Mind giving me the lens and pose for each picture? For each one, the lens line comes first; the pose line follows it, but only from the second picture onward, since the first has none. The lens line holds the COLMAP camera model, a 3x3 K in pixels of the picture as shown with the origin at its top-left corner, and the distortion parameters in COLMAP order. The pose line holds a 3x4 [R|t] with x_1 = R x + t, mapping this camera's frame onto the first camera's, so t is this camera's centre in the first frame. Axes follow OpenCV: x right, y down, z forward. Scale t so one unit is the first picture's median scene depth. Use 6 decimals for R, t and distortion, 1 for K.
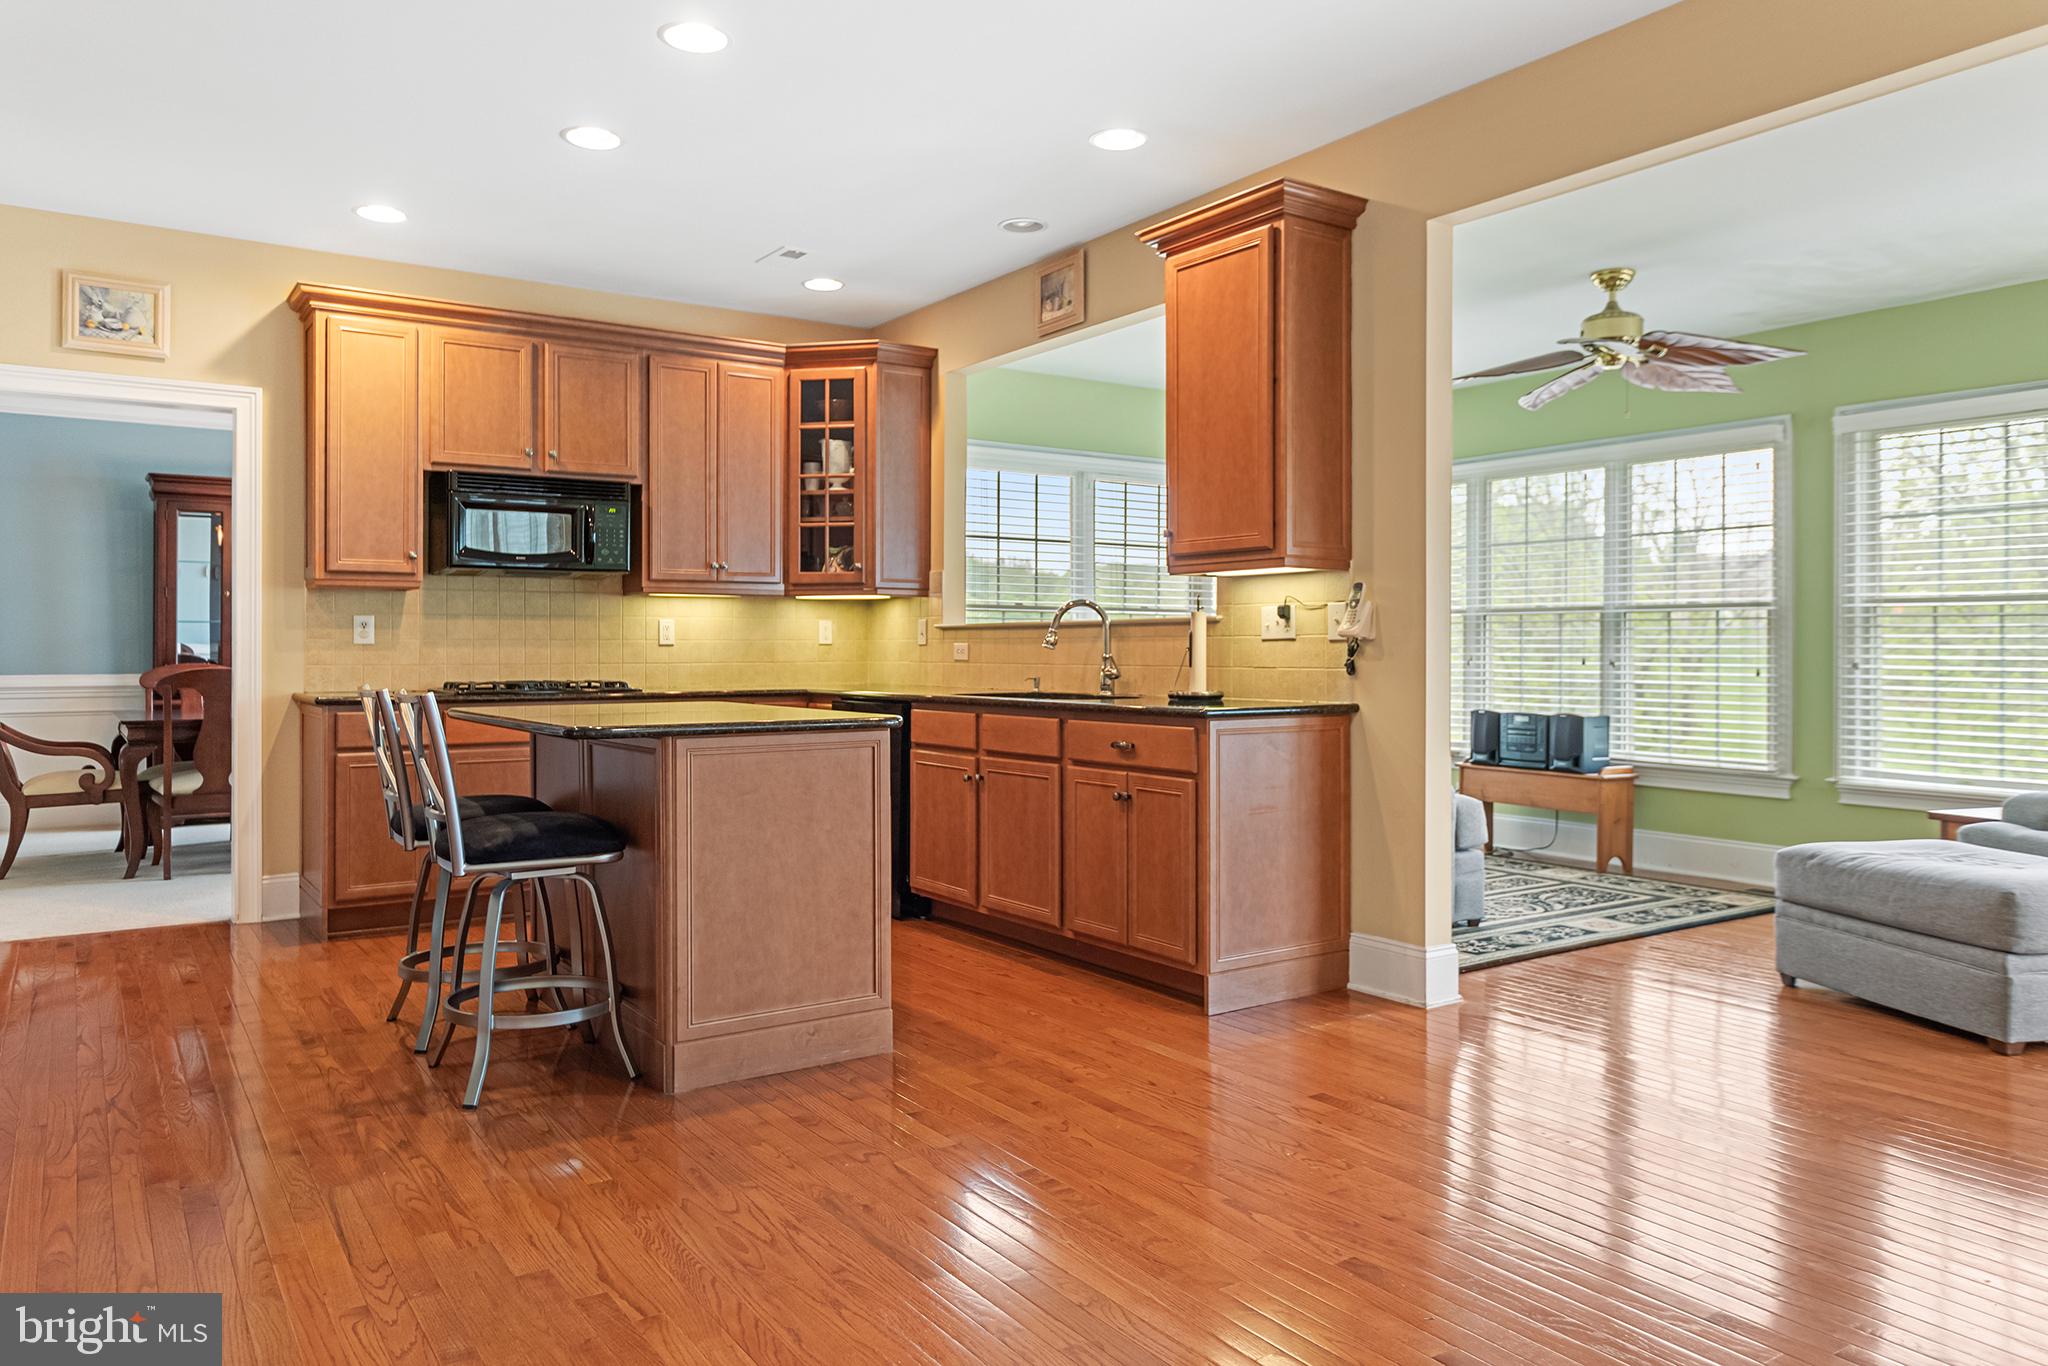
lens RADIAL K [[1381.0, 0, 1019.9], [0, 1381.0, 637.3], [0, 0, 1]] dist [-0.001938, 0.004870]
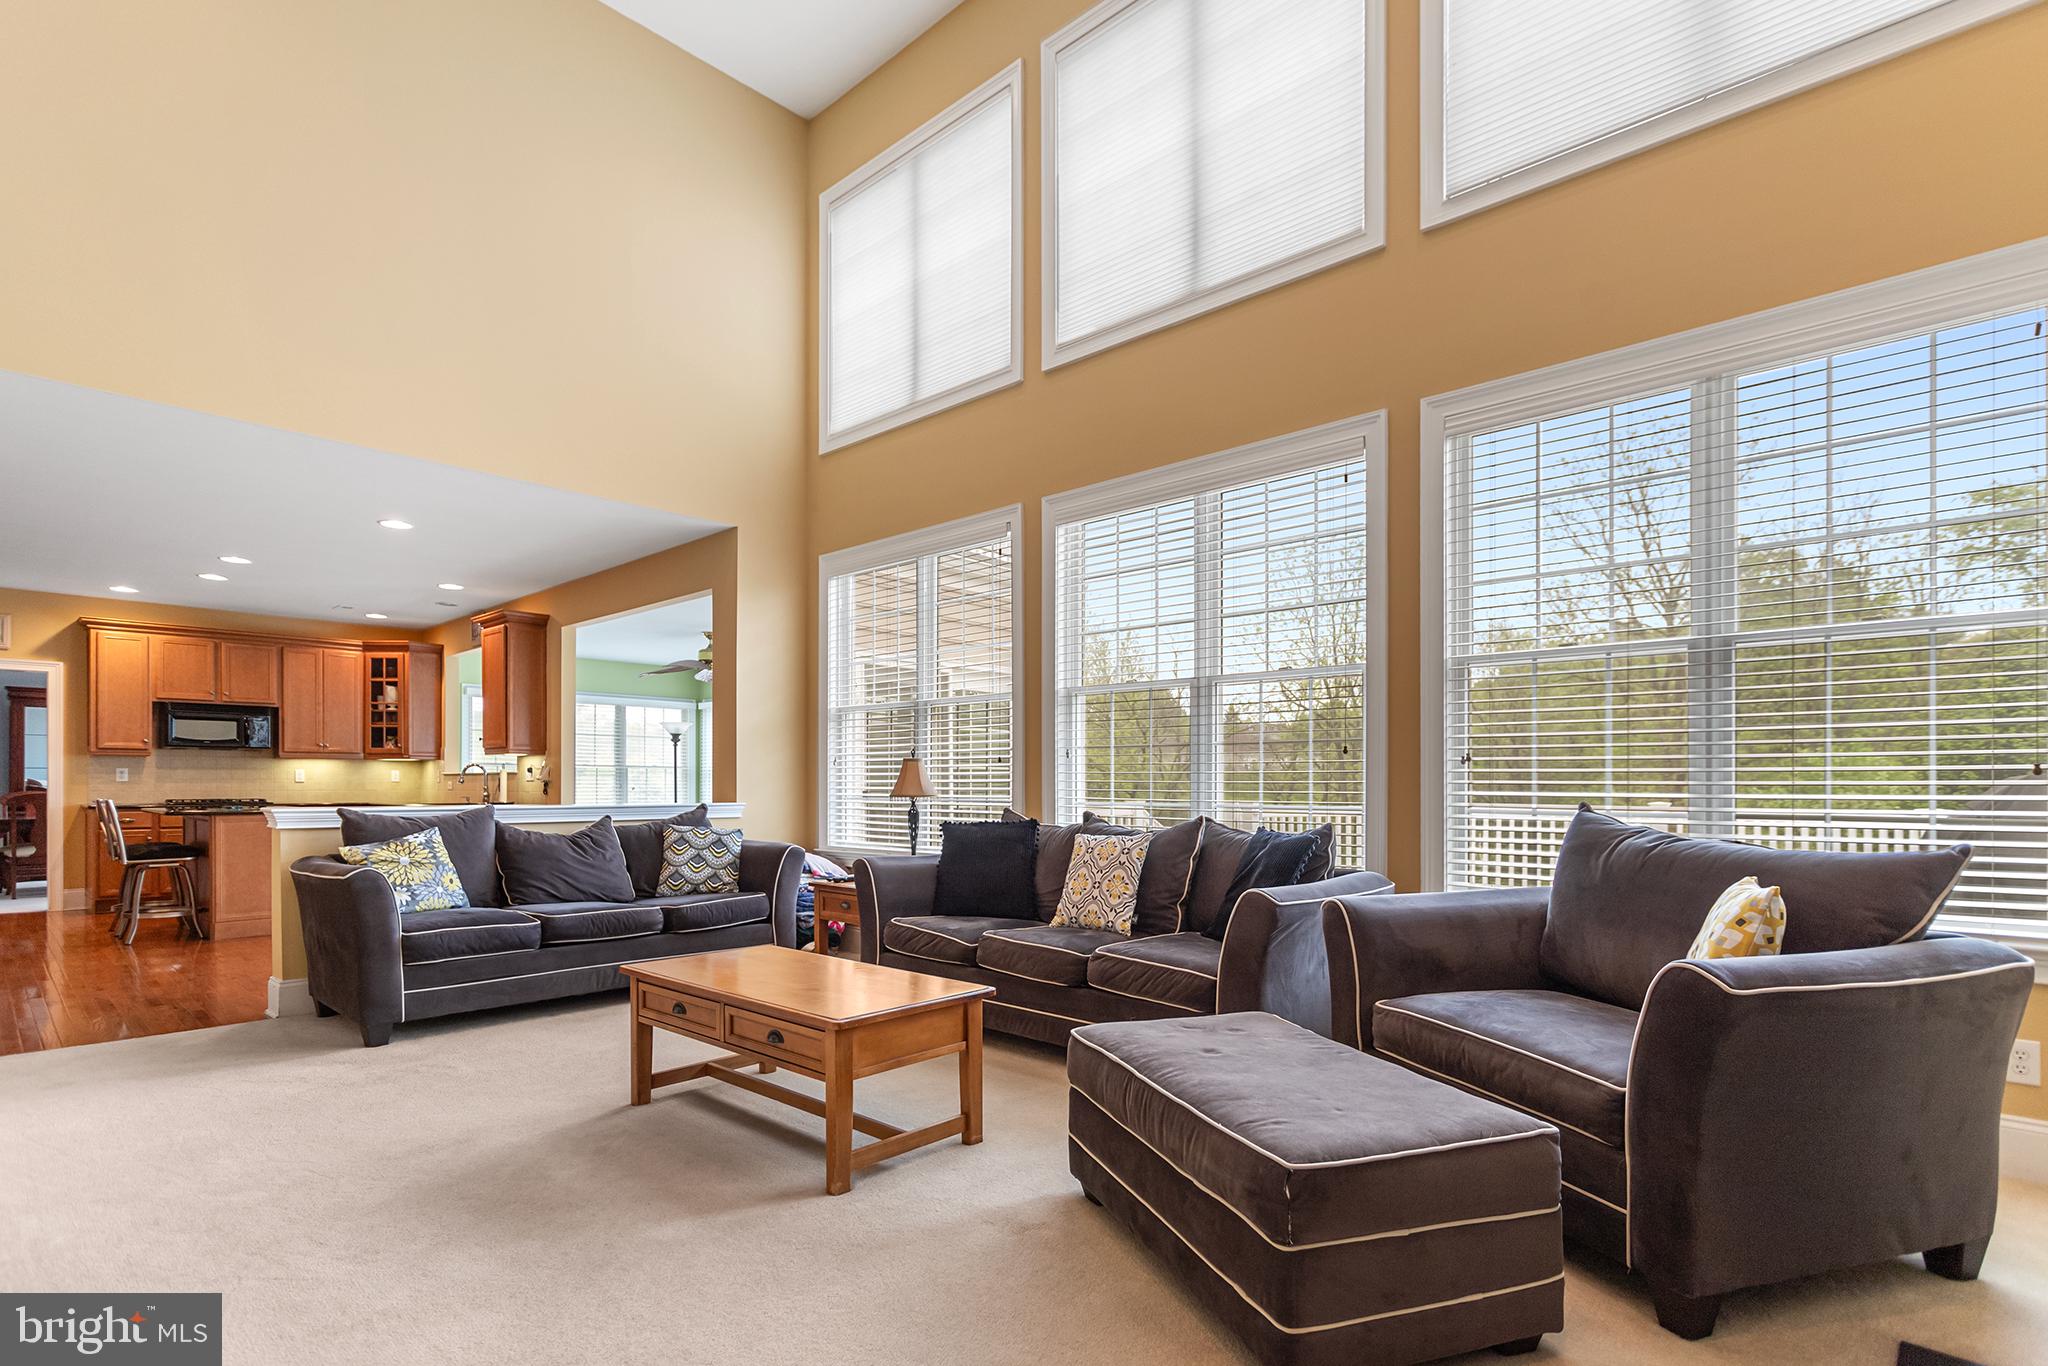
lens RADIAL K [[973.8, 0, 996.3], [0, 973.8, 785.5], [0, 0, 1]] dist [0.004398, 0.001117]
pose [[0.976710, 0.001829, 0.214557, 0.526755], [-0.003835, 0.999953, 0.008937, -0.007639], [-0.214530, -0.009552, 0.976671, -0.774696]]
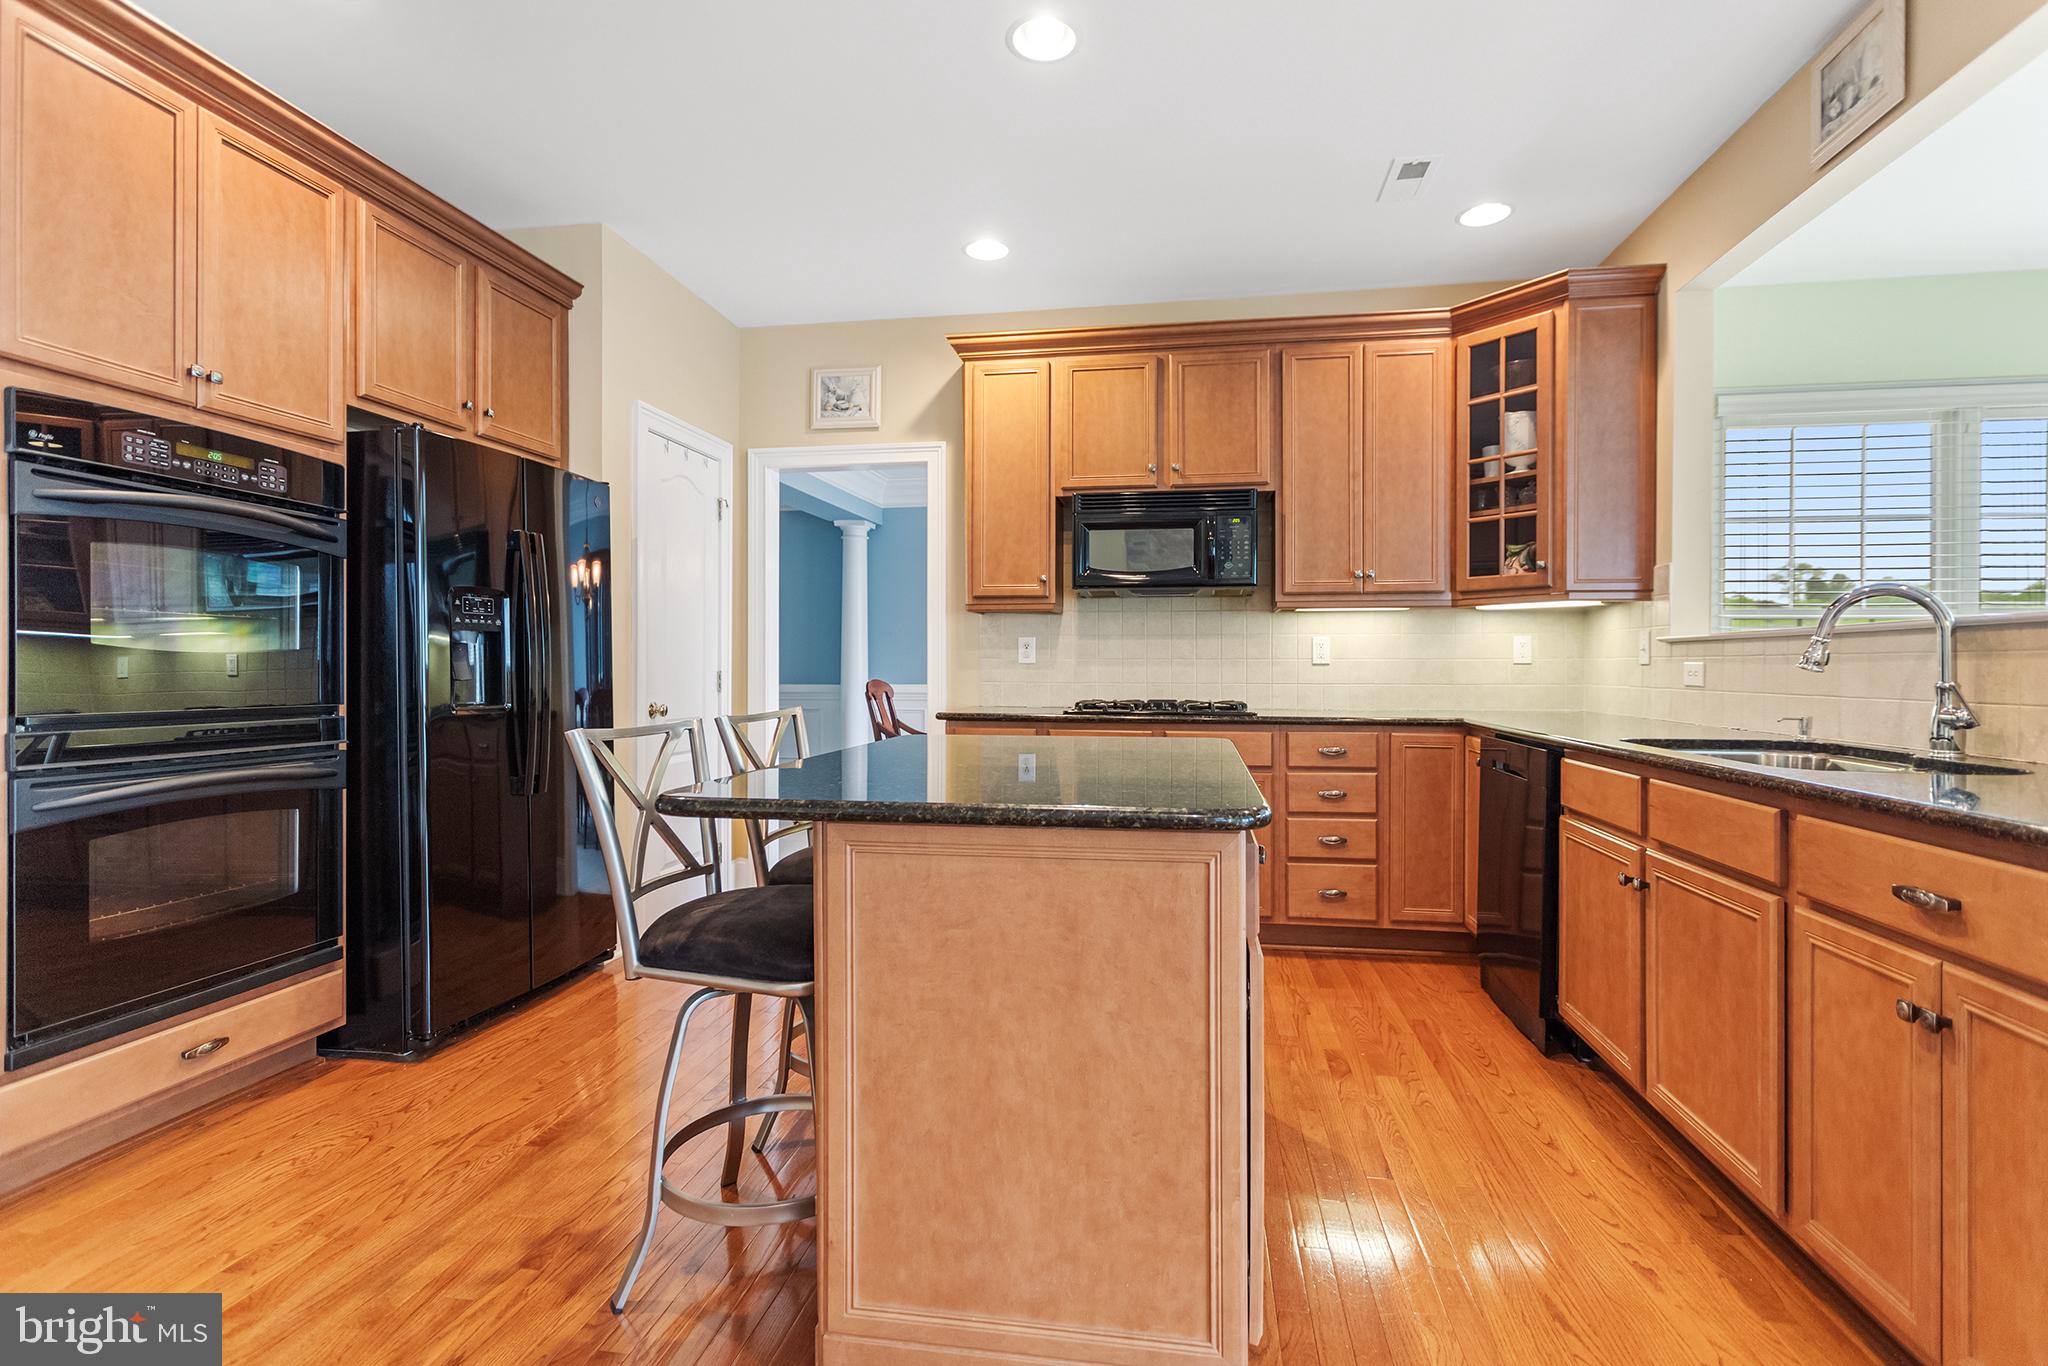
lens RADIAL K [[973.8, 0, 1034.4], [0, 973.8, 666.5], [0, 0, 1]] dist [0.004398, 0.001117]
pose [[0.727671, 0.002447, -0.685922, 0.062016], [0.003429, 0.999968, 0.007205, 0.001987], [0.685918, -0.007594, 0.727639, 0.446756]]
